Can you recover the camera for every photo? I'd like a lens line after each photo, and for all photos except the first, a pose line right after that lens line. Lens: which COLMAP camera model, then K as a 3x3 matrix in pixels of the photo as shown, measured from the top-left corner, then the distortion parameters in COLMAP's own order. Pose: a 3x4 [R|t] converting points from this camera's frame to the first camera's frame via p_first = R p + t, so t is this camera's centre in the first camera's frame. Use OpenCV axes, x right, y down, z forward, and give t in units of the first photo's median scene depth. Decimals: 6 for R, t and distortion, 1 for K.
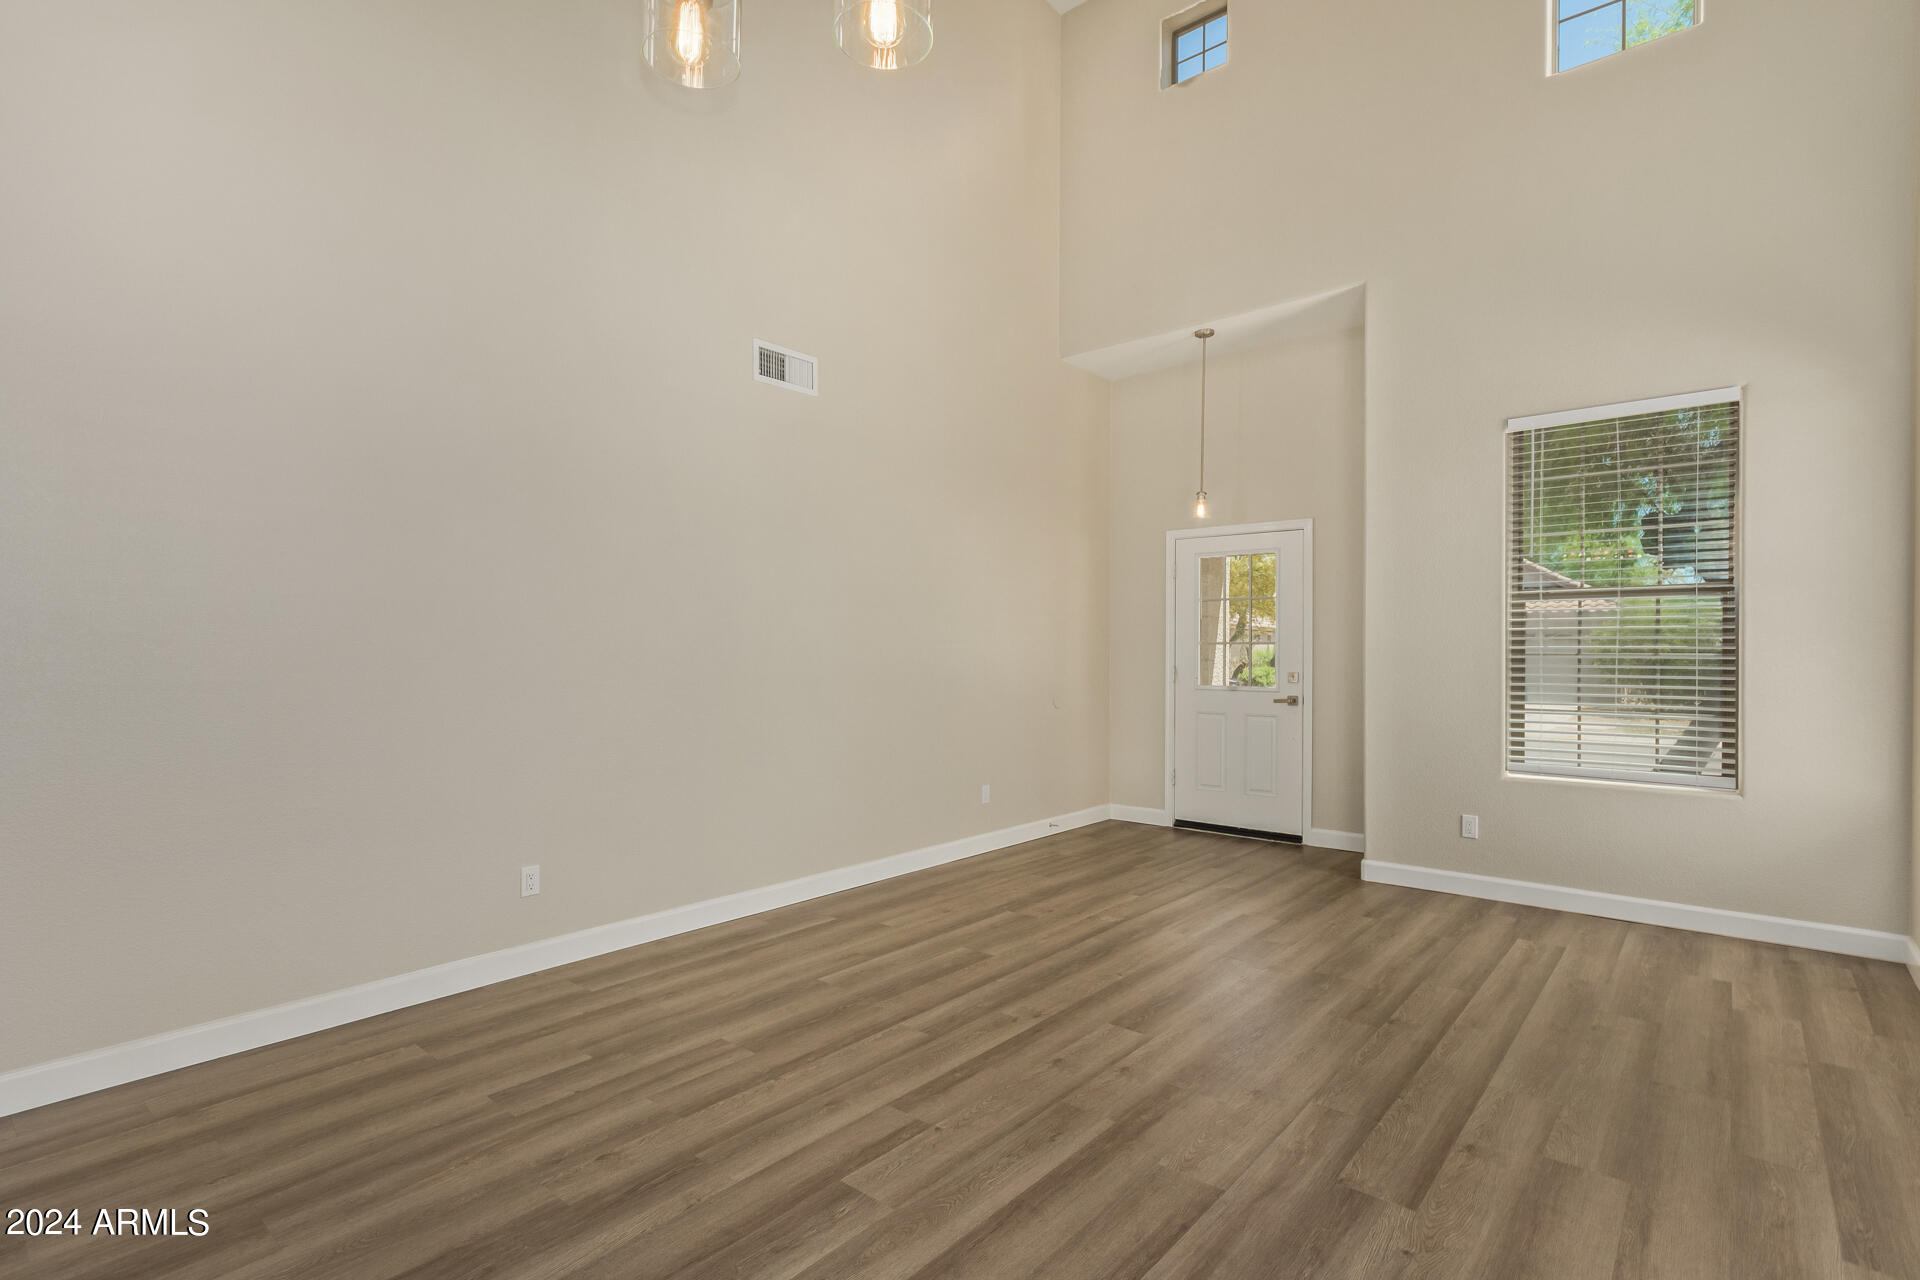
lens RADIAL K [[909.9, 0, 955.1], [0, 909.9, 688.6], [0, 0, 1]] dist [0.008889, -0.001140]
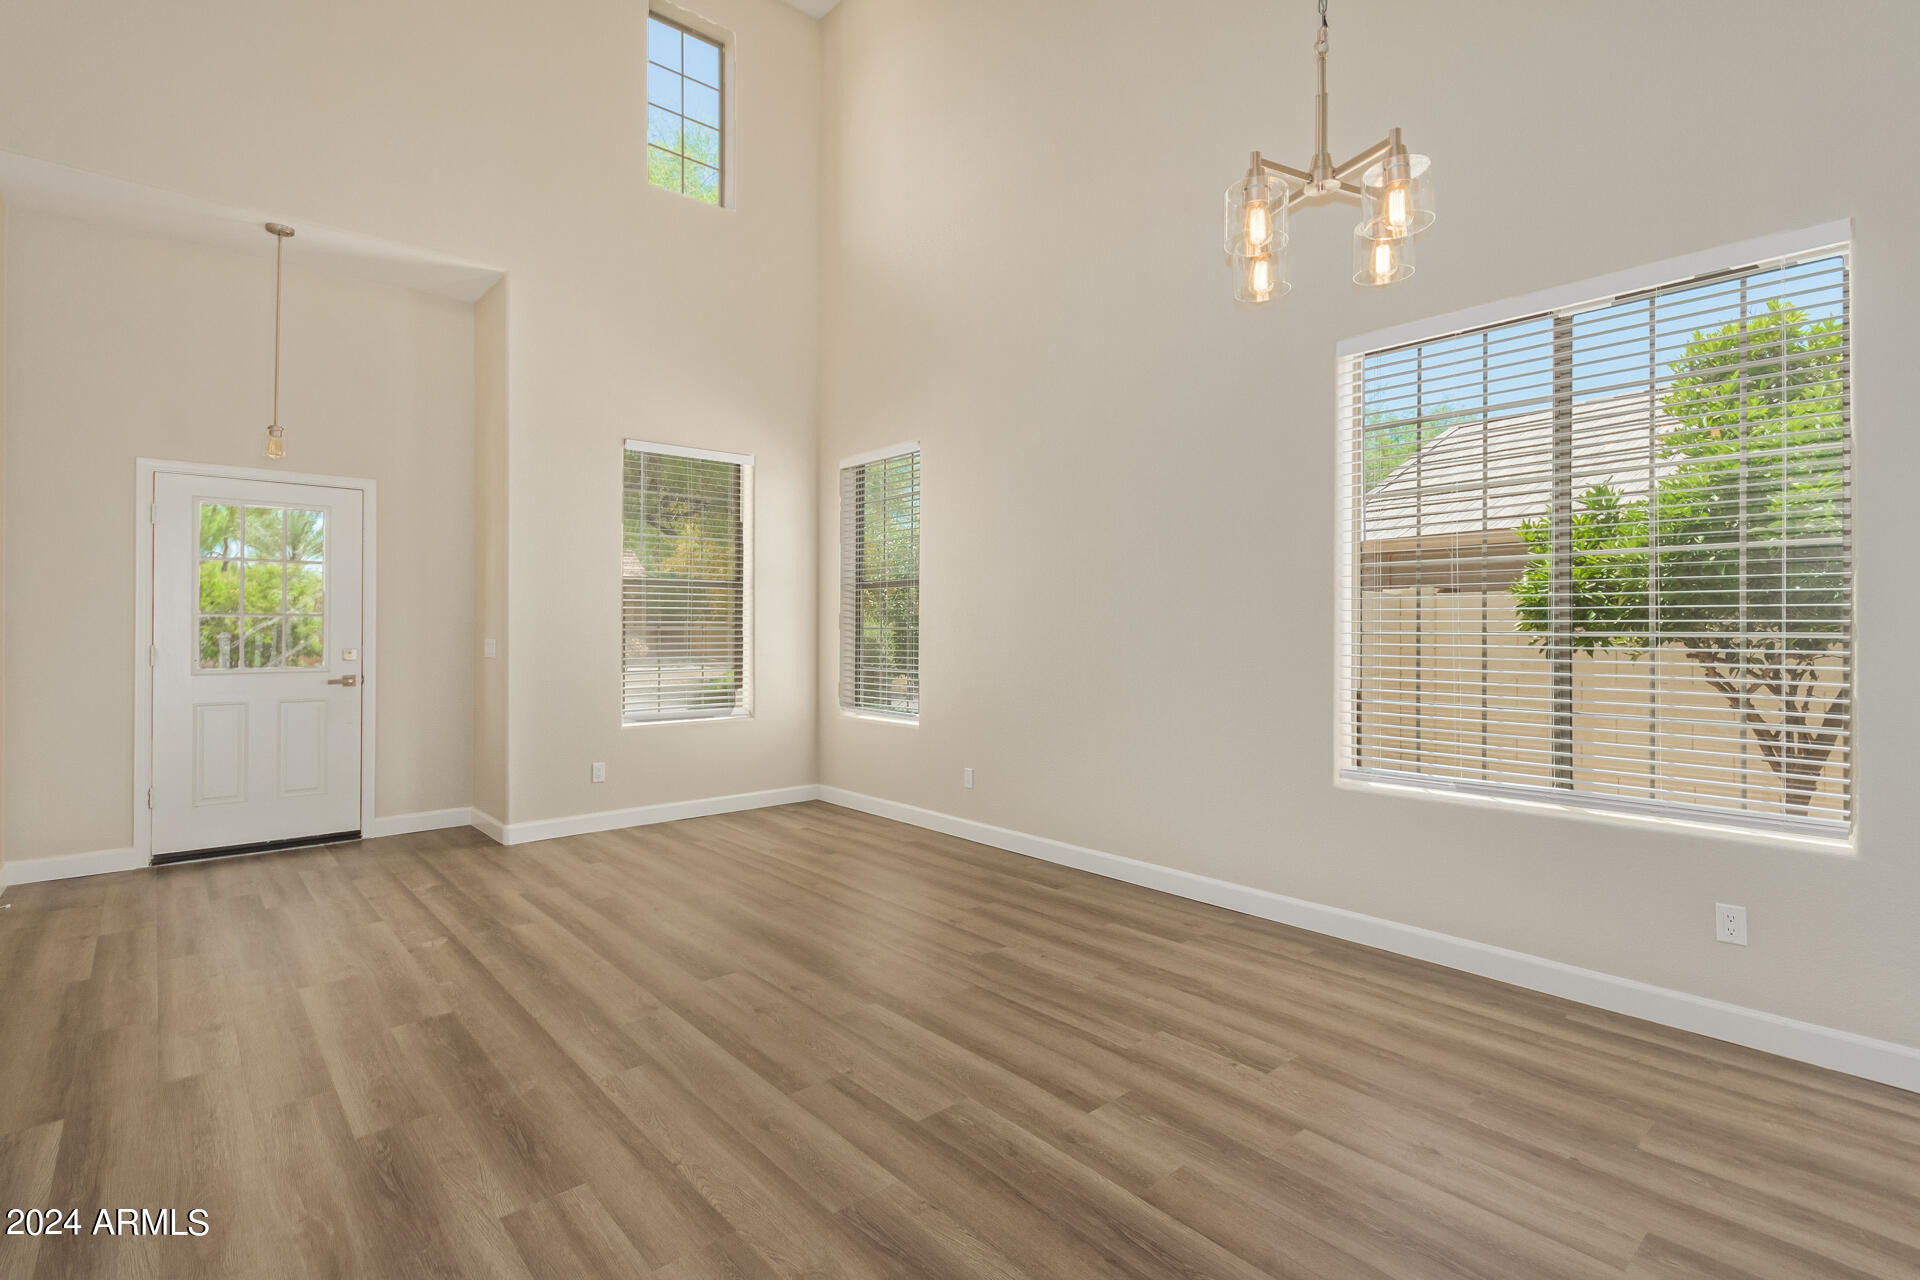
lens RADIAL K [[909.9, 0, 960.4], [0, 909.9, 642.2], [0, 0, 1]] dist [0.008889, -0.001140]
pose [[0.146222, -0.015720, 0.989127, -0.705709], [0.038720, 0.999198, 0.010157, -0.015473], [-0.988494, 0.036814, 0.146714, 0.472672]]
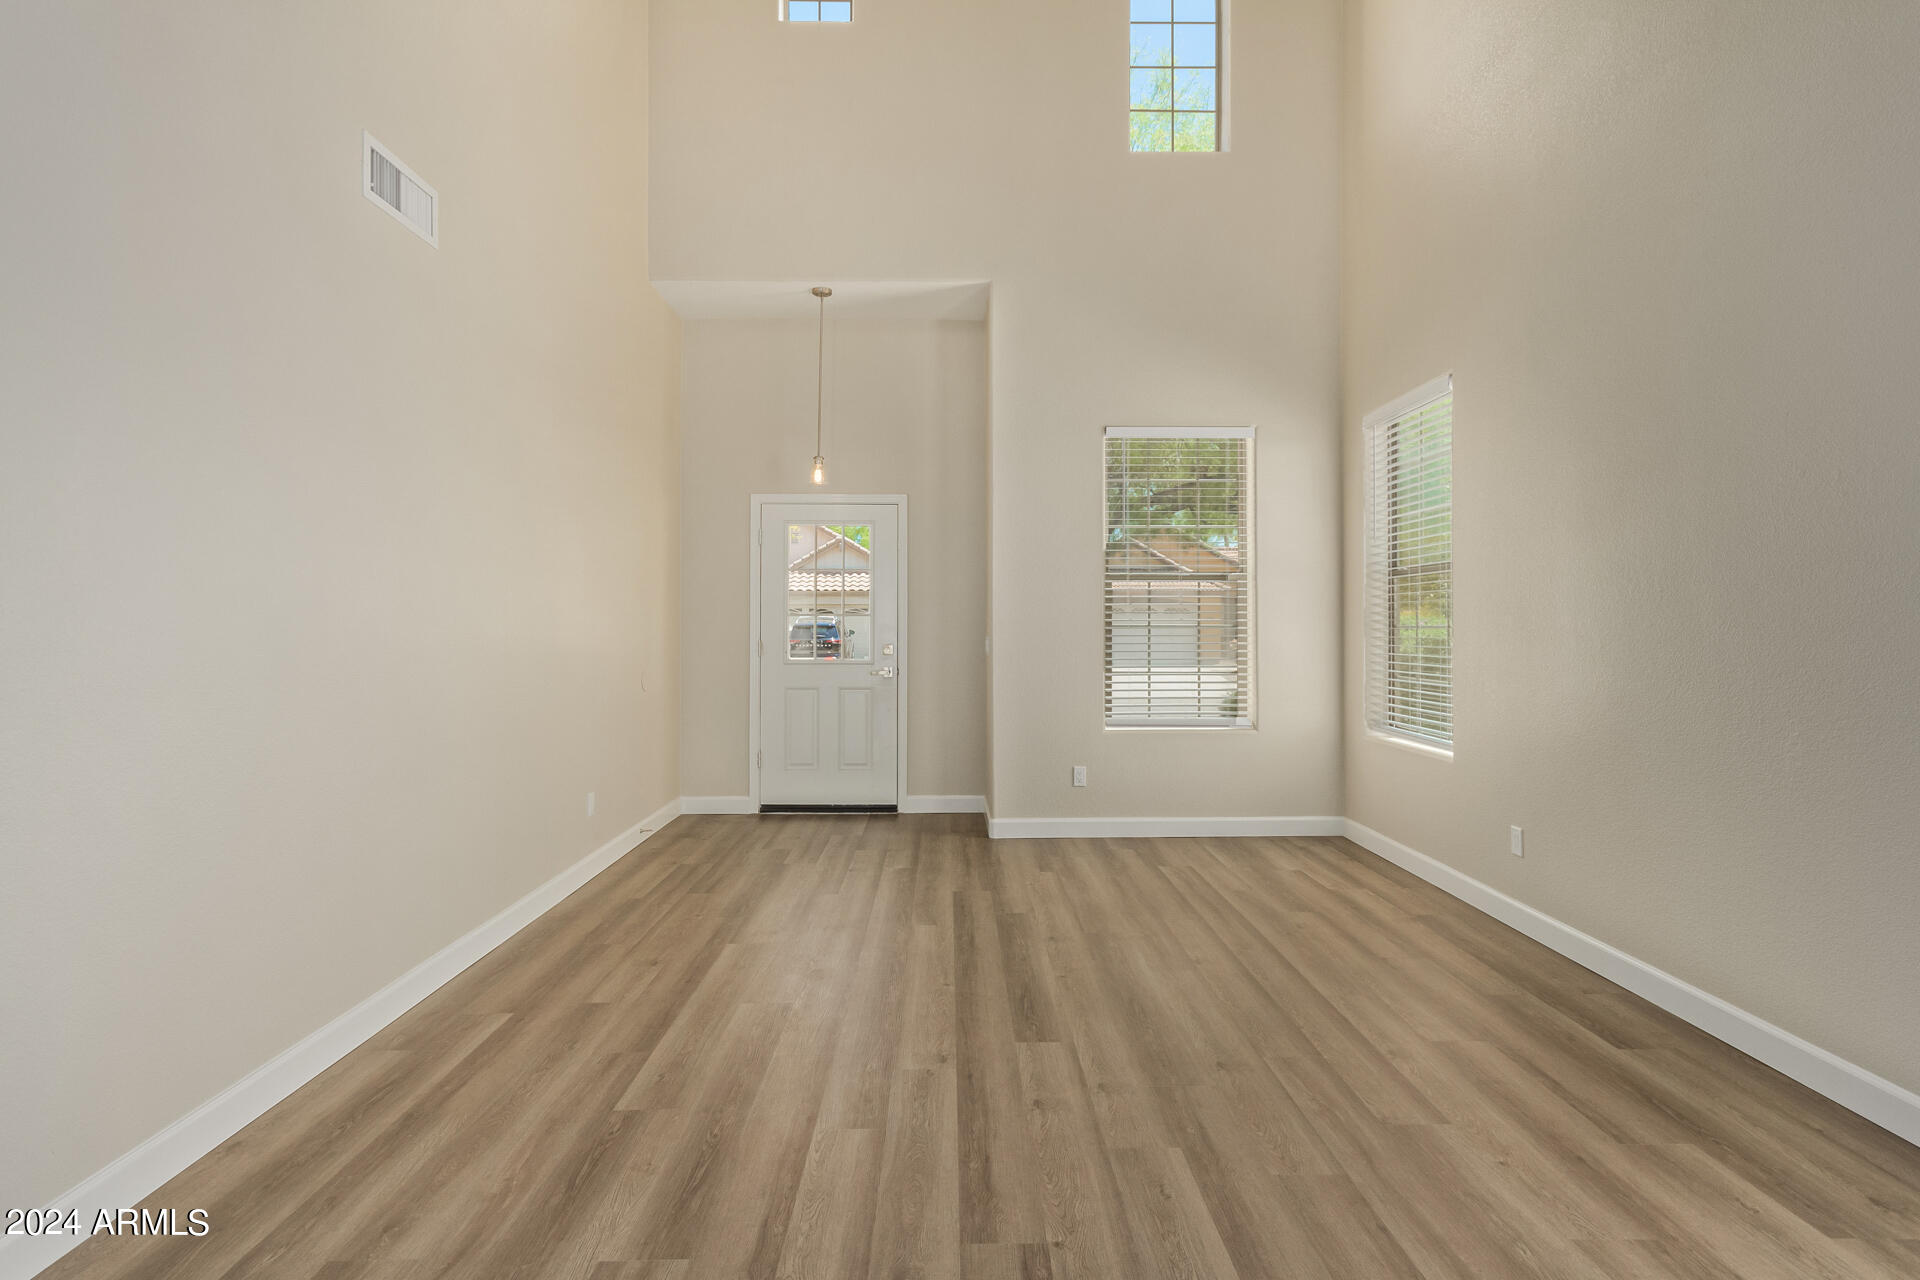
lens RADIAL K [[909.9, 0, 958.0], [0, 909.9, 630.0], [0, 0, 1]] dist [0.008889, -0.001140]
pose [[0.753971, -0.004398, 0.656893, -0.395717], [0.026759, 0.999353, -0.024022, -0.011316], [-0.656362, 0.035690, 0.753601, 0.310289]]
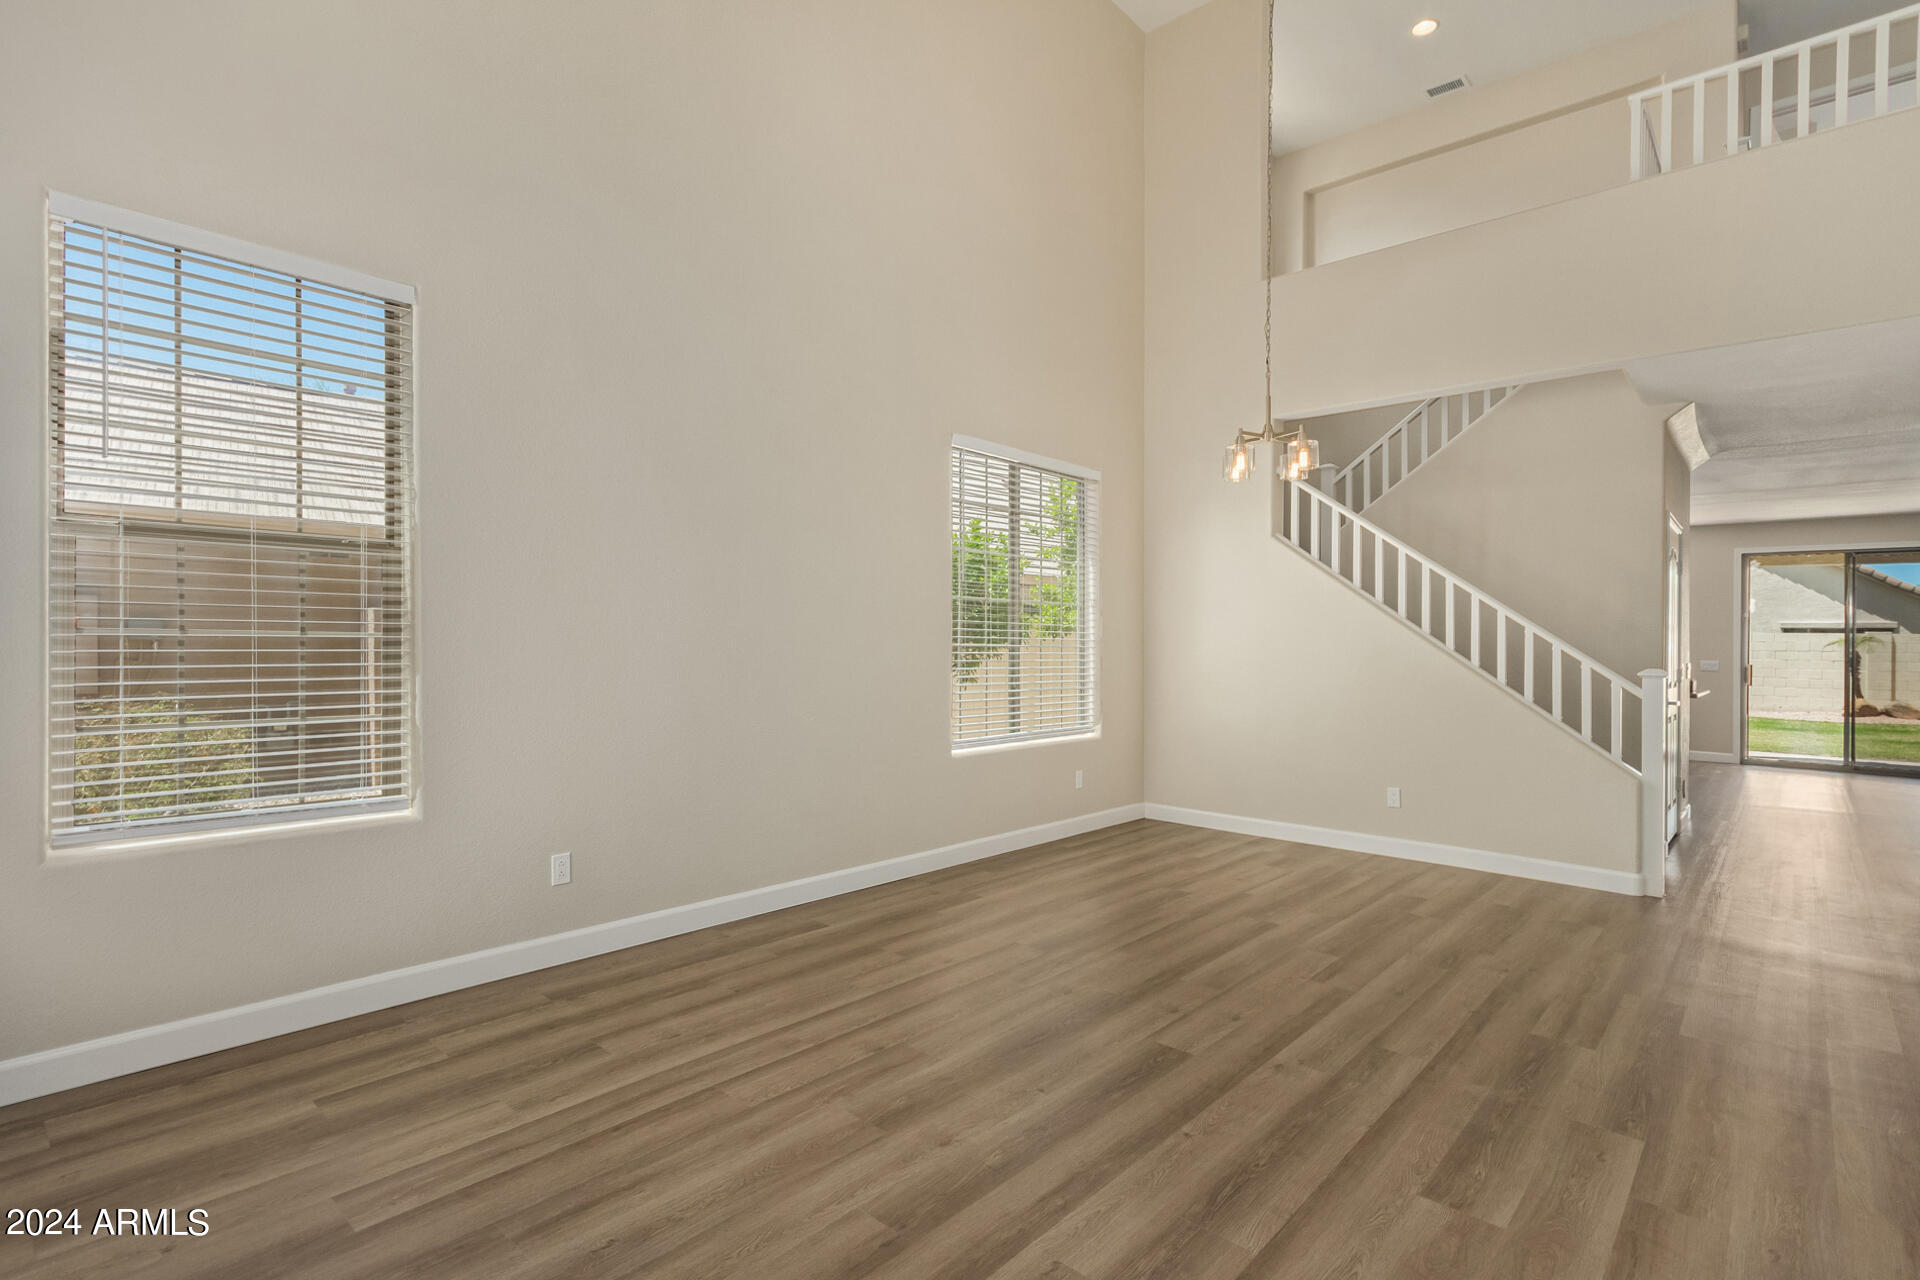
lens RADIAL K [[909.9, 0, 956.5], [0, 909.9, 633.8], [0, 0, 1]] dist [0.008889, -0.001140]
pose [[-0.999266, -0.015040, 0.035225, 0.329961], [-0.014043, 0.999499, 0.028380, -0.064229], [-0.035635, 0.027864, -0.998976, 1.657967]]
